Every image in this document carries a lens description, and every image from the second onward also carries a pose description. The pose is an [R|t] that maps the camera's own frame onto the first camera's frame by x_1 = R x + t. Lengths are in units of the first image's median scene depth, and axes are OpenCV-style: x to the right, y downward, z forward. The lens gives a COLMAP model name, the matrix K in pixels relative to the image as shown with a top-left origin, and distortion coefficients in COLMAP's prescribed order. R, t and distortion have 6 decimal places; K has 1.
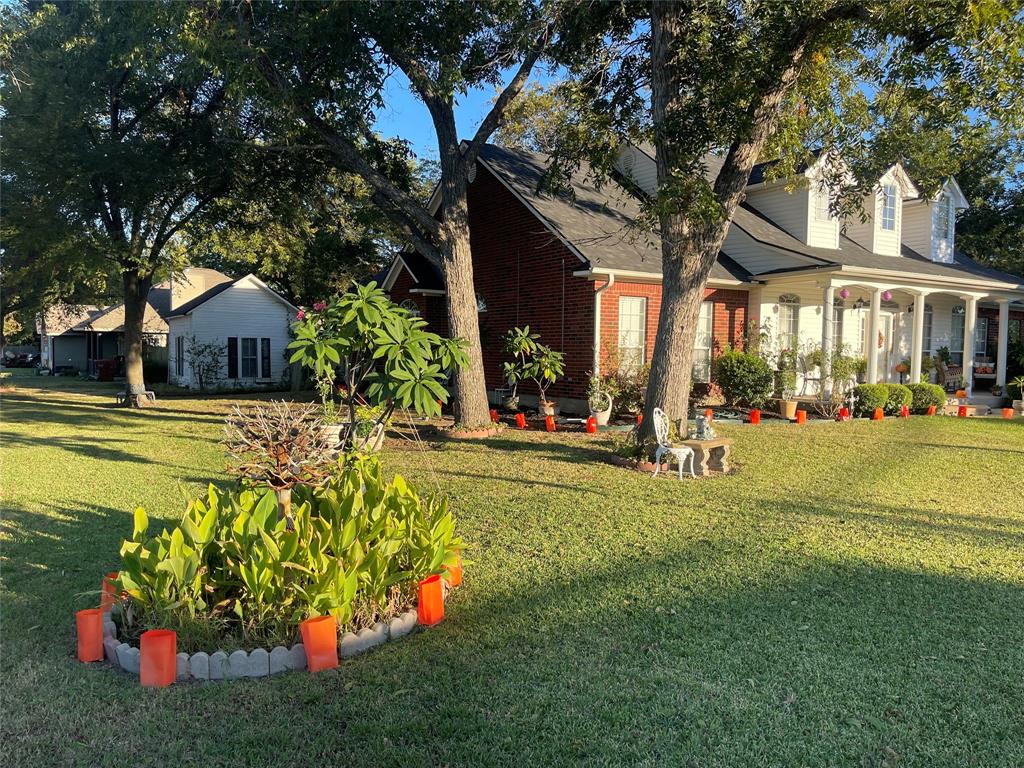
lens RADIAL K [[768.9, 0, 508.1], [0, 768.9, 380.1], [0, 0, 1]] dist [0.080884, -0.113973]
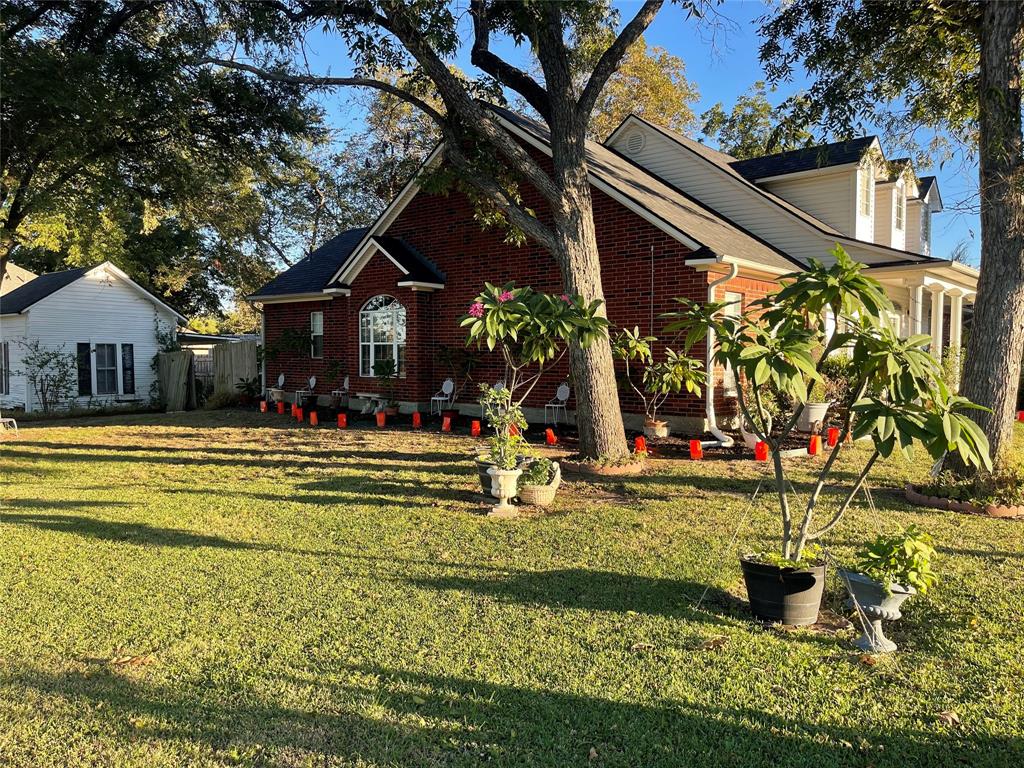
lens RADIAL K [[768.9, 0, 508.1], [0, 768.9, 380.1], [0, 0, 1]] dist [0.080884, -0.113973]
pose [[0.961259, -0.017142, 0.275114, -0.238370], [0.018913, 0.999814, -0.003788, -0.010559], [-0.274998, 0.008845, 0.961404, 0.197852]]
